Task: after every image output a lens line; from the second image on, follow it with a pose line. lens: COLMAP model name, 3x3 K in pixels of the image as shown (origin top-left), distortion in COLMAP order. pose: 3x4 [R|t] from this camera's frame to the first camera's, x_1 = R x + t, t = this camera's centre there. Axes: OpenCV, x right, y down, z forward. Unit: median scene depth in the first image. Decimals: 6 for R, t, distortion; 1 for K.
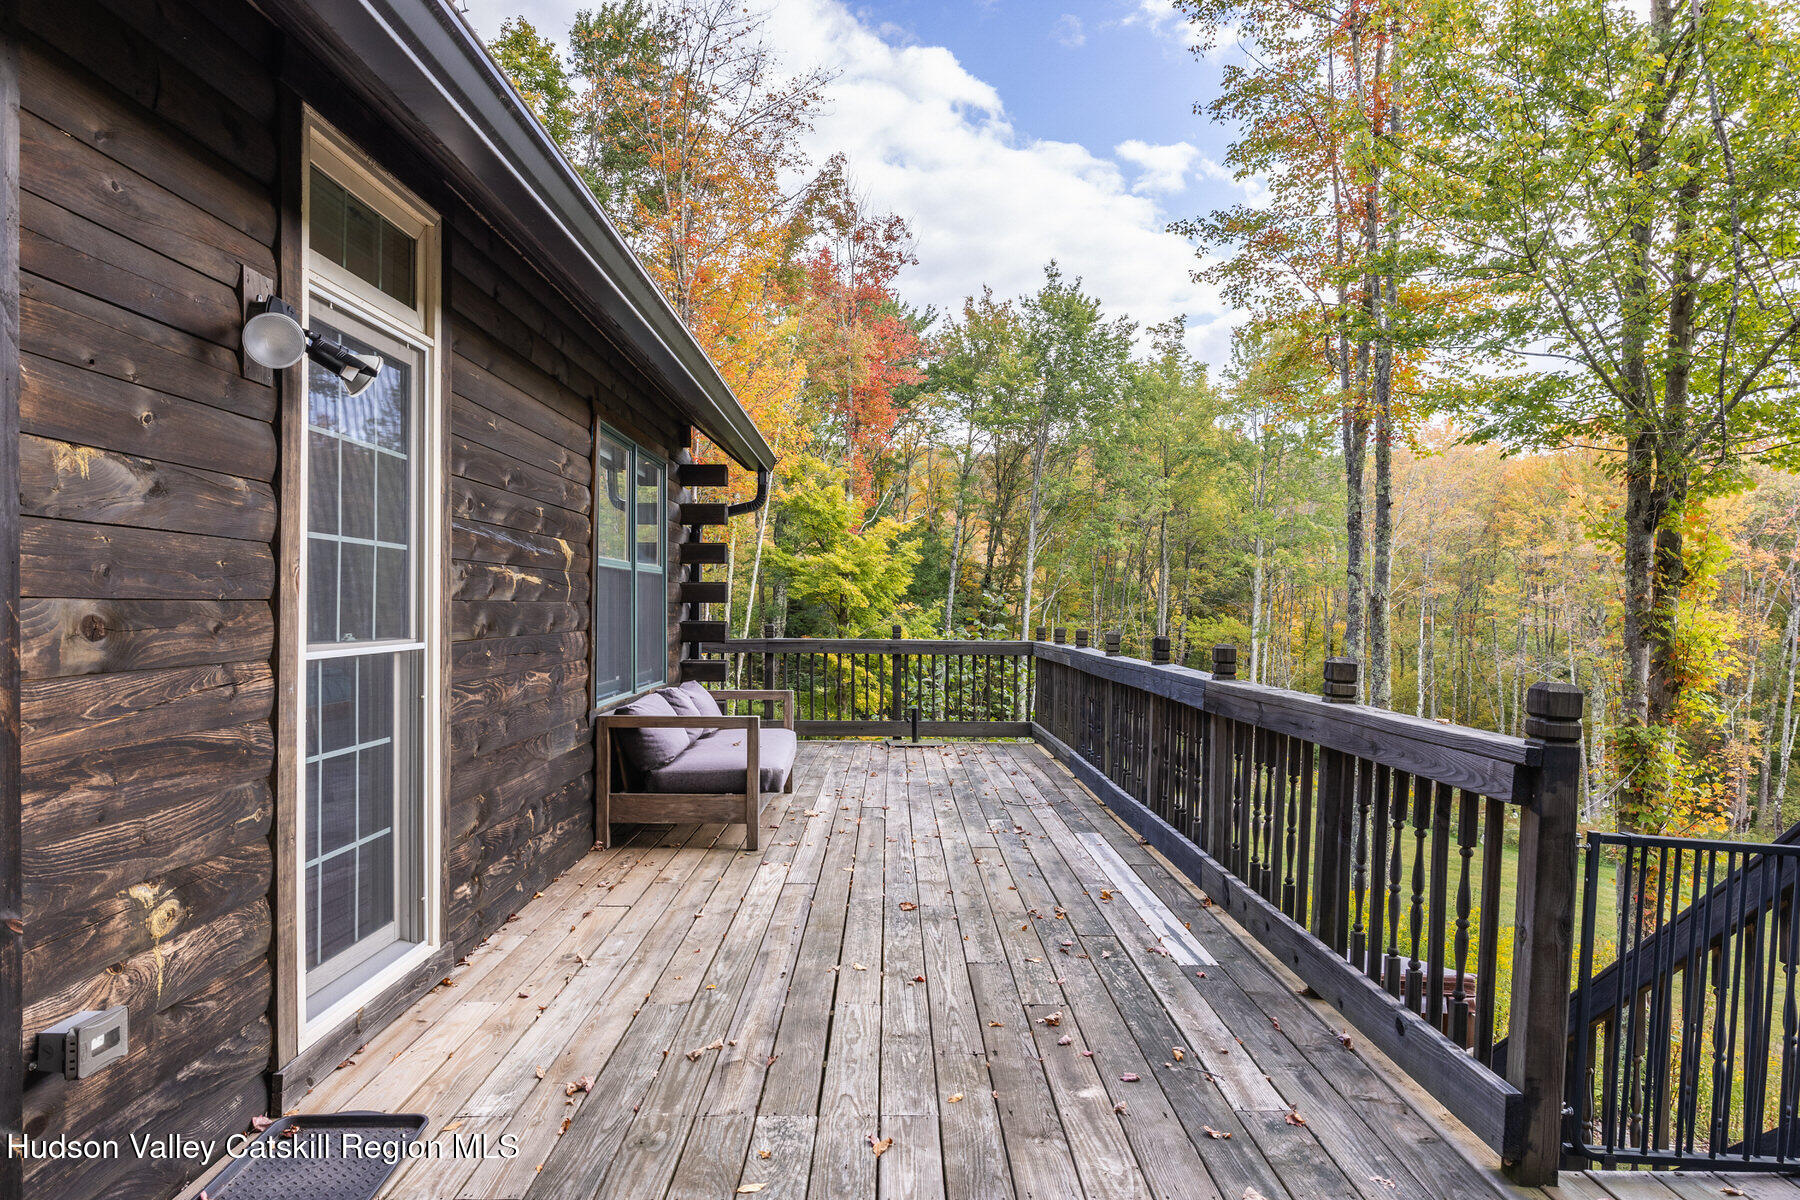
lens RADIAL K [[1261.1, 0, 899.5], [0, 1261.1, 601.0], [0, 0, 1]] dist [0.008403, 0.002852]
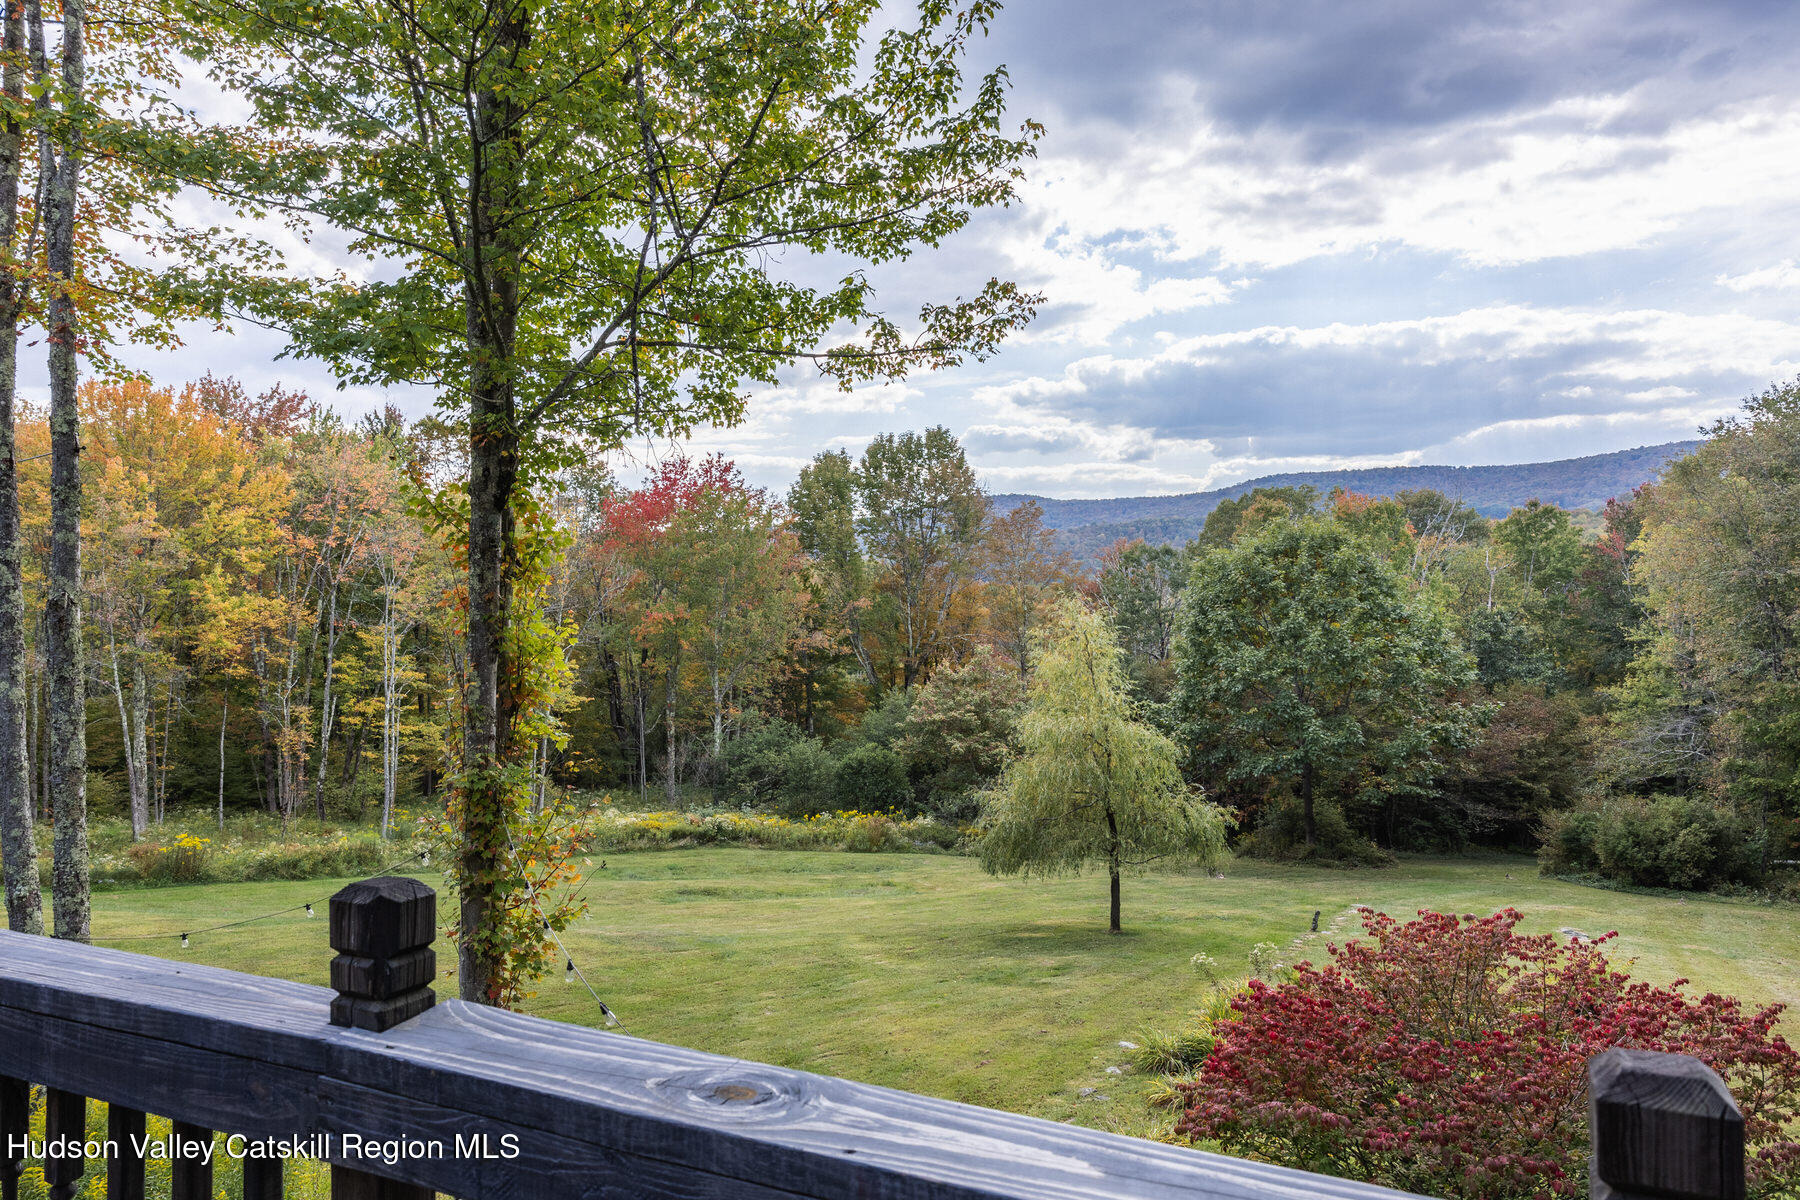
lens RADIAL K [[1261.1, 0, 896.4], [0, 1261.1, 599.8], [0, 0, 1]] dist [0.008403, 0.002852]
pose [[0.463887, -0.023179, 0.885591, 0.023670], [0.012225, 0.999730, 0.019763, -0.010477], [-0.885810, 0.001658, 0.464045, 0.357343]]
